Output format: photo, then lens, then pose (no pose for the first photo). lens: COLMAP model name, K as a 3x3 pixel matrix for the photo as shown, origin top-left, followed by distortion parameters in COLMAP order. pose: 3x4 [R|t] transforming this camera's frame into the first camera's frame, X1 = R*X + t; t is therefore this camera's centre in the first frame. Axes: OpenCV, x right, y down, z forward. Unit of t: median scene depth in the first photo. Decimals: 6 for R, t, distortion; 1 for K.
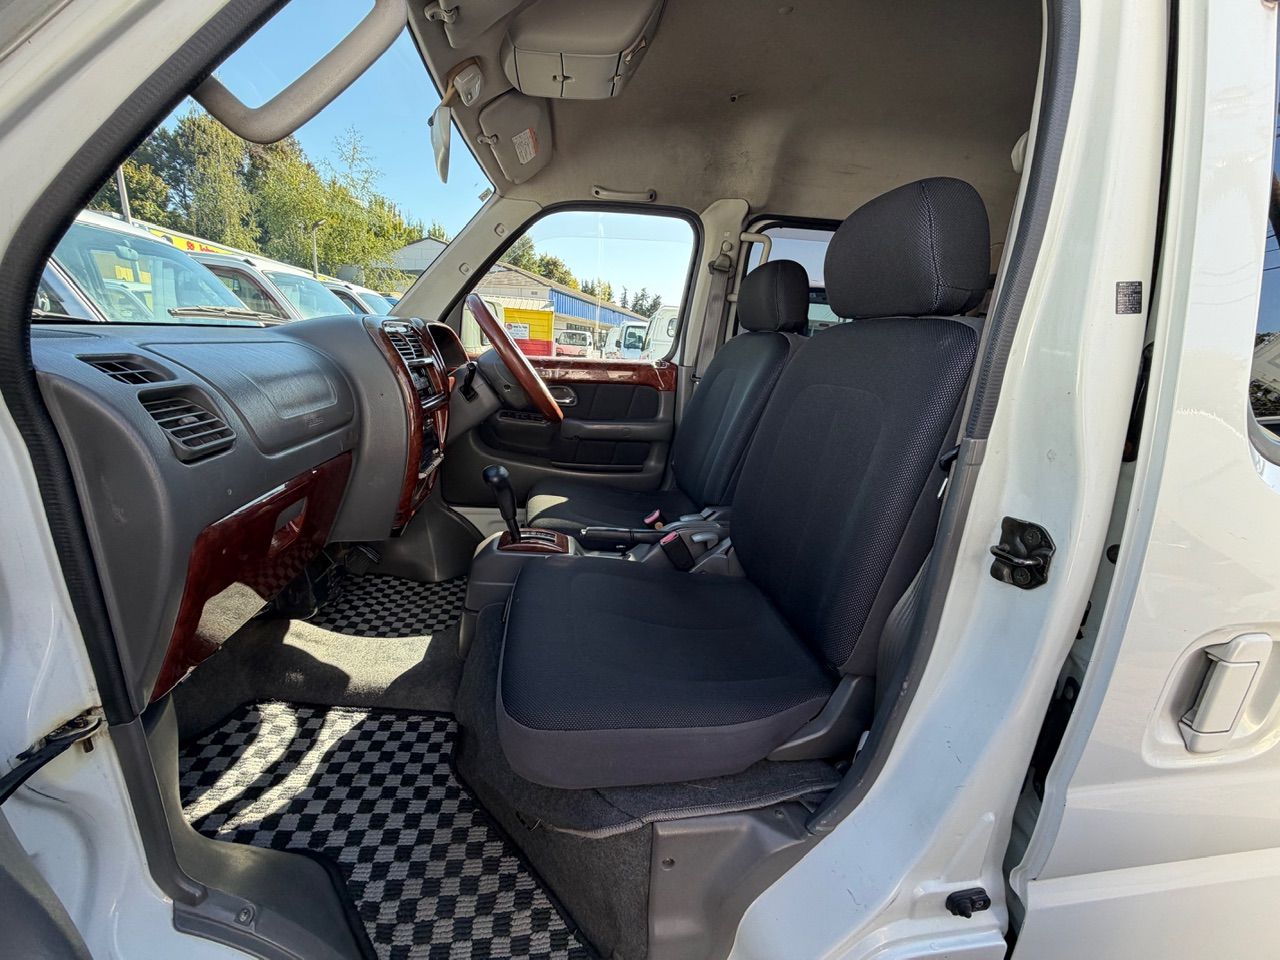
lens RADIAL K [[503.1, 0, 643.3], [0, 503.1, 486.6], [0, 0, 1]] dist [-0.003943, -0.000067]
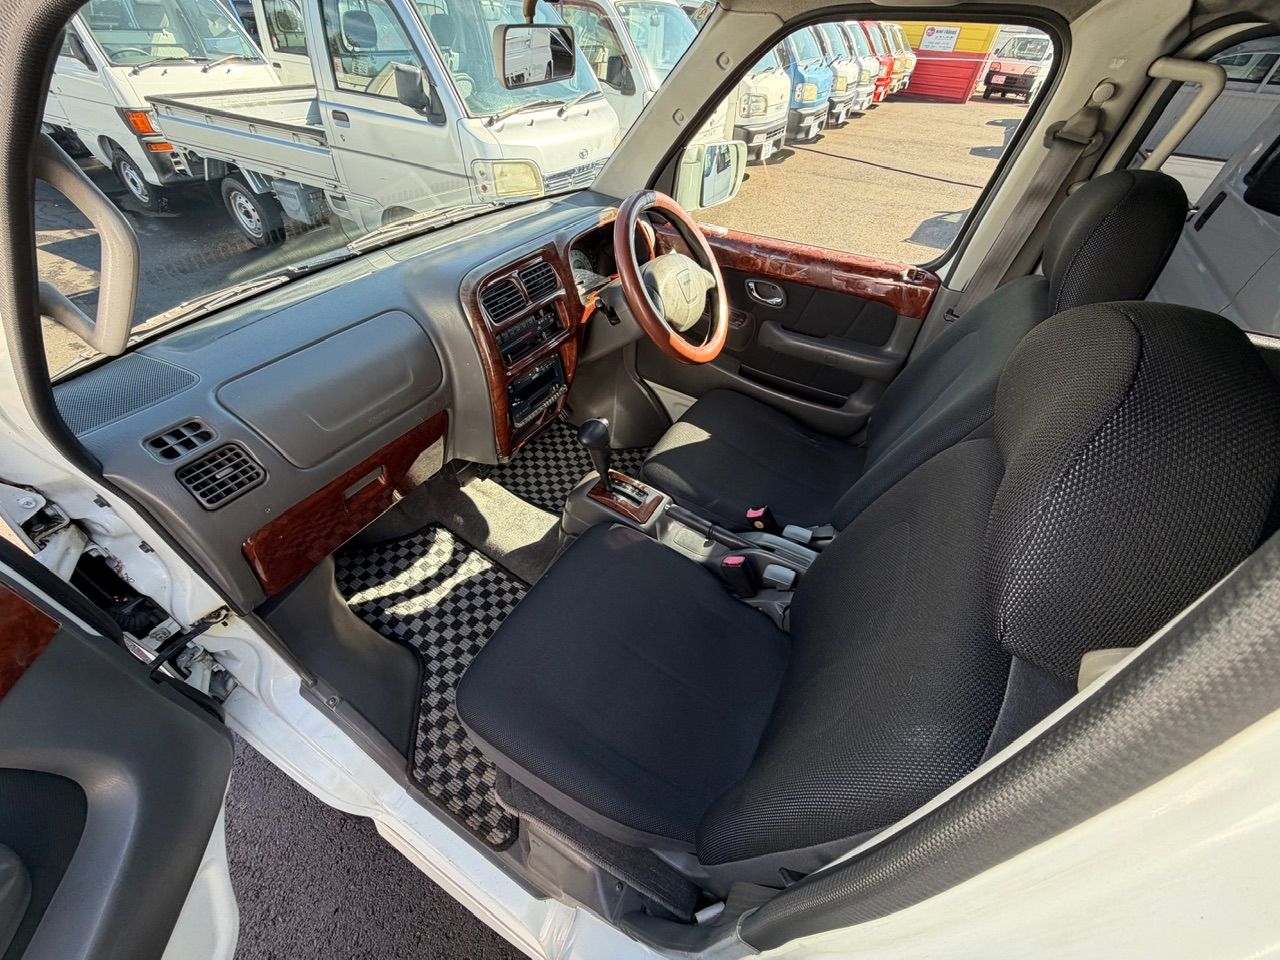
lens RADIAL K [[503.1, 0, 647.9], [0, 503.1, 482.1], [0, 0, 1]] dist [-0.003943, -0.000067]
pose [[0.782233, 0.413030, -0.466388, 0.337248], [-0.168303, 0.860901, 0.480129, -0.491322], [0.599822, -0.297078, 0.742939, 0.336759]]
